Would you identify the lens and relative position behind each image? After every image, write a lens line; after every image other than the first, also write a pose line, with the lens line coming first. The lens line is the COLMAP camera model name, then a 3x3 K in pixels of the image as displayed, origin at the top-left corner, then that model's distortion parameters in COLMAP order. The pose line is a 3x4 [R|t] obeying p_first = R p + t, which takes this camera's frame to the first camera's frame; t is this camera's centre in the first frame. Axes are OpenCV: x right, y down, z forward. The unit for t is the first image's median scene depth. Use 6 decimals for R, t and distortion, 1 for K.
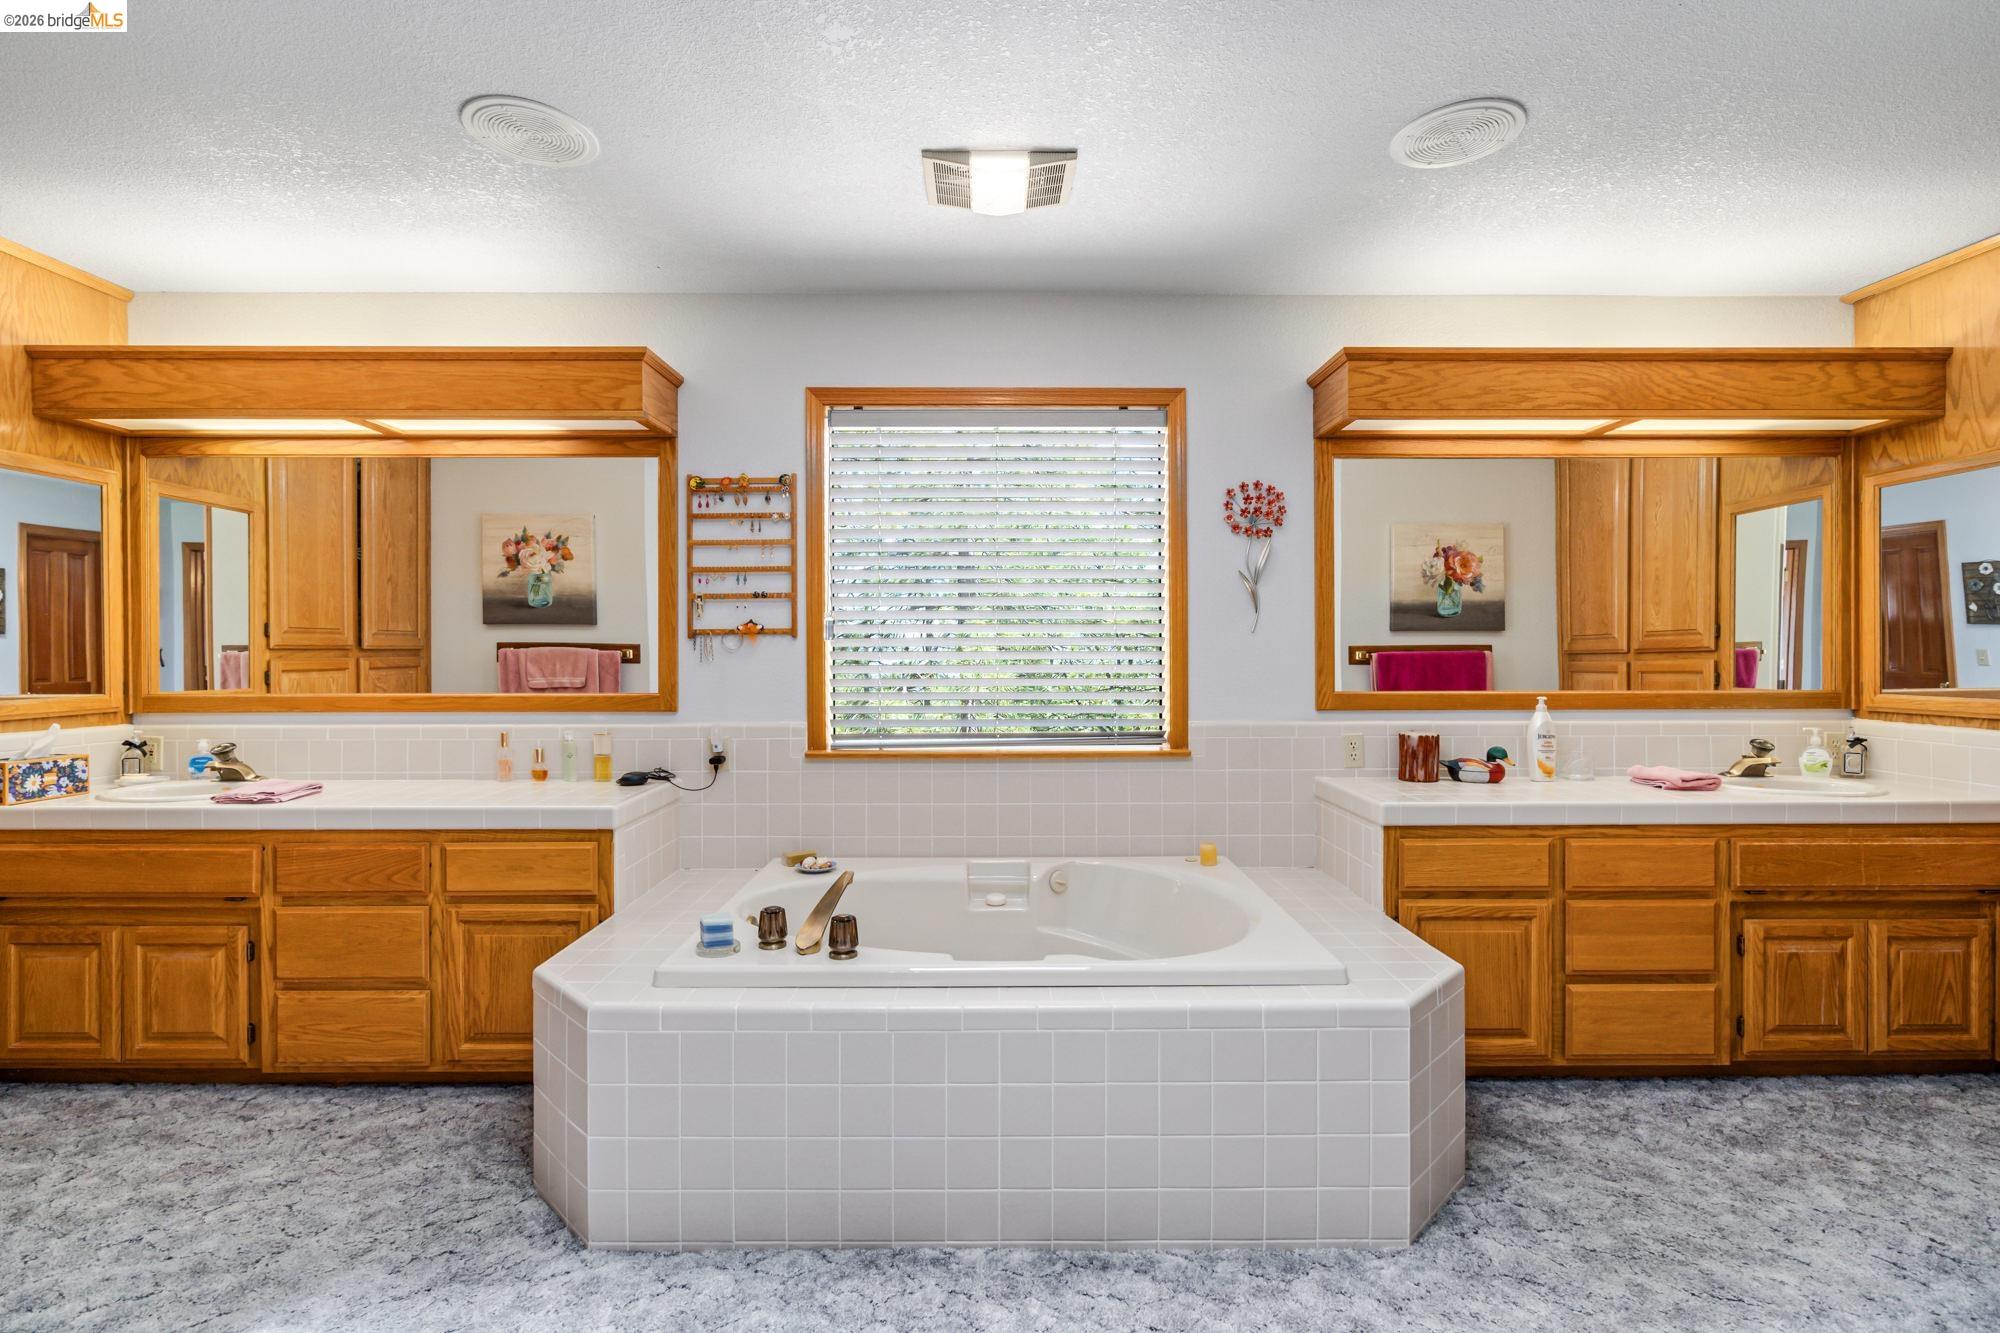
lens RADIAL K [[906.2, 0, 1006.7], [0, 906.2, 660.2], [0, 0, 1]] dist [-0.007162, 0.002042]
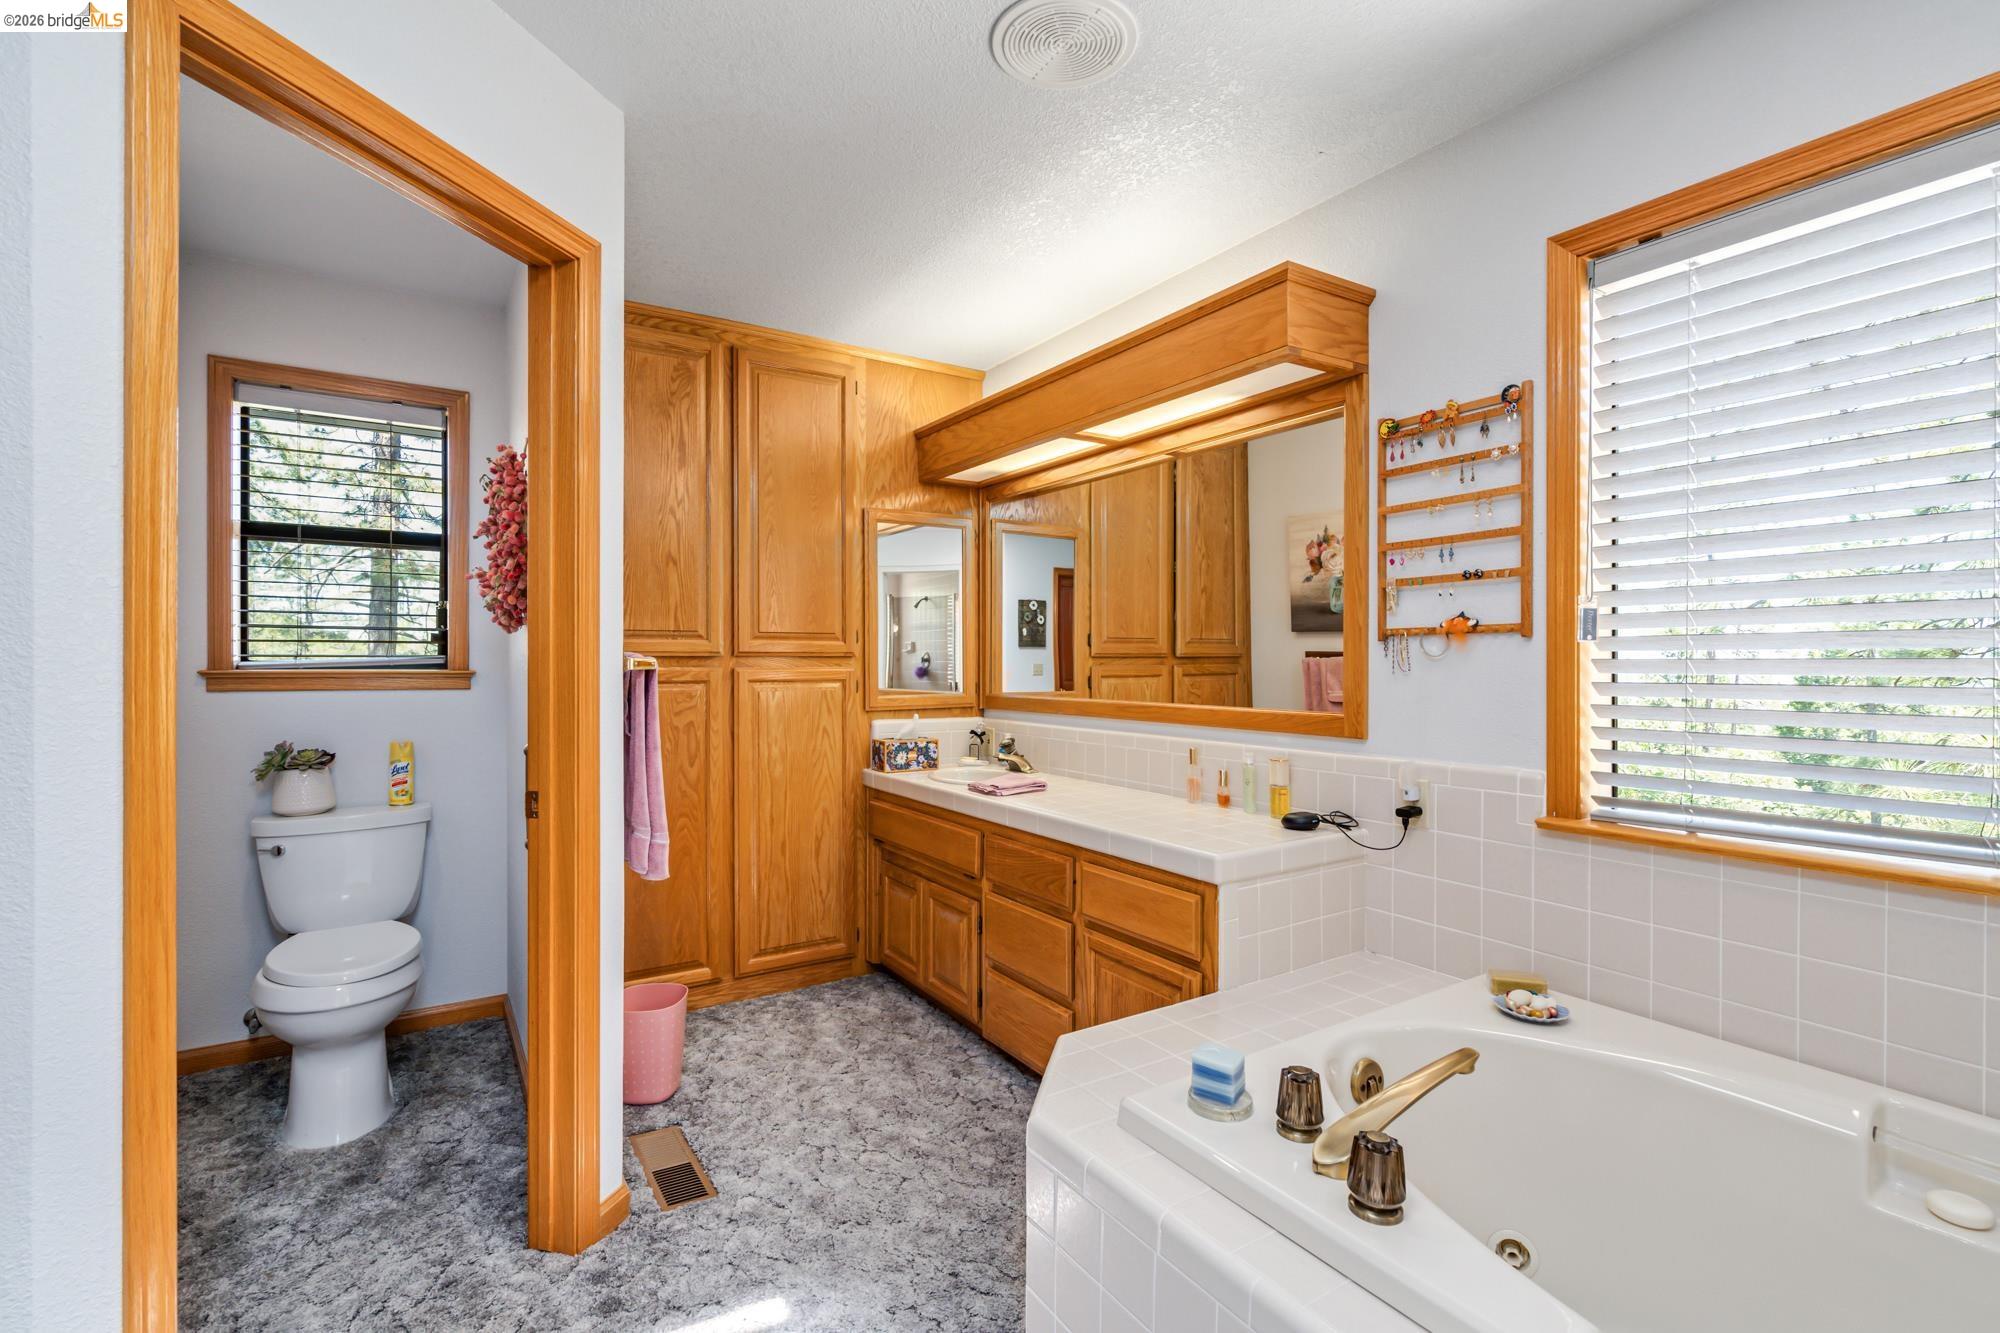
lens RADIAL K [[906.2, 0, 998.0], [0, 906.2, 668.7], [0, 0, 1]] dist [-0.007162, 0.002042]
pose [[0.536212, 0.008542, -0.844040, 0.105368], [-0.010845, 0.999936, 0.003230, -0.000812], [0.844014, 0.007422, 0.536270, 0.345210]]
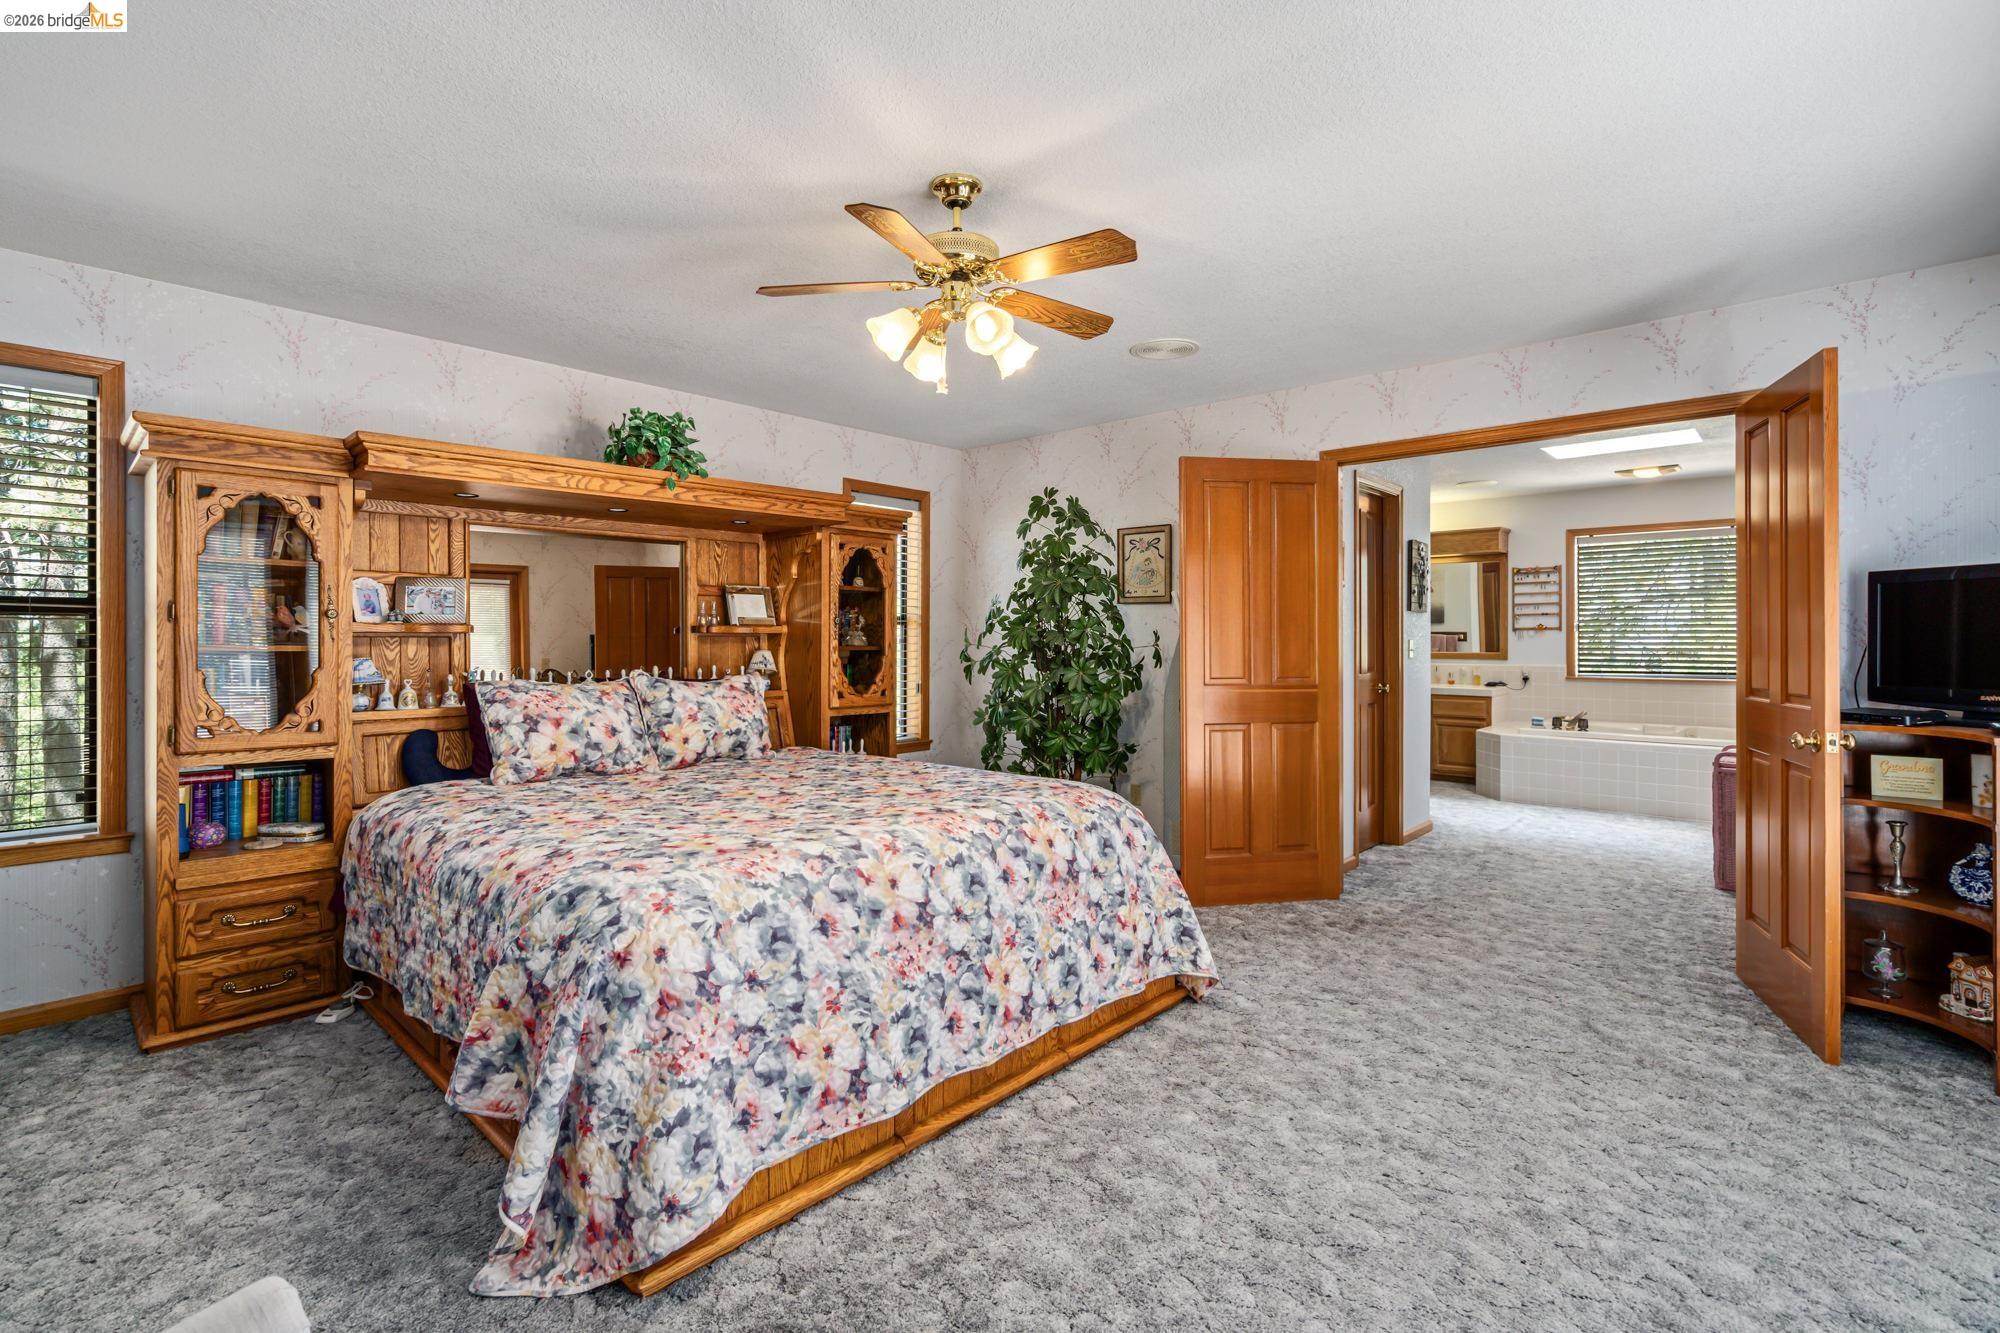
lens RADIAL K [[906.2, 0, 984.3], [0, 906.2, 632.6], [0, 0, 1]] dist [-0.007162, 0.002042]
pose [[0.718461, -0.001685, -0.695565, 0.358044], [-0.004412, 0.999966, -0.006980, 0.004227], [0.695553, 0.008084, 0.718429, -1.900190]]
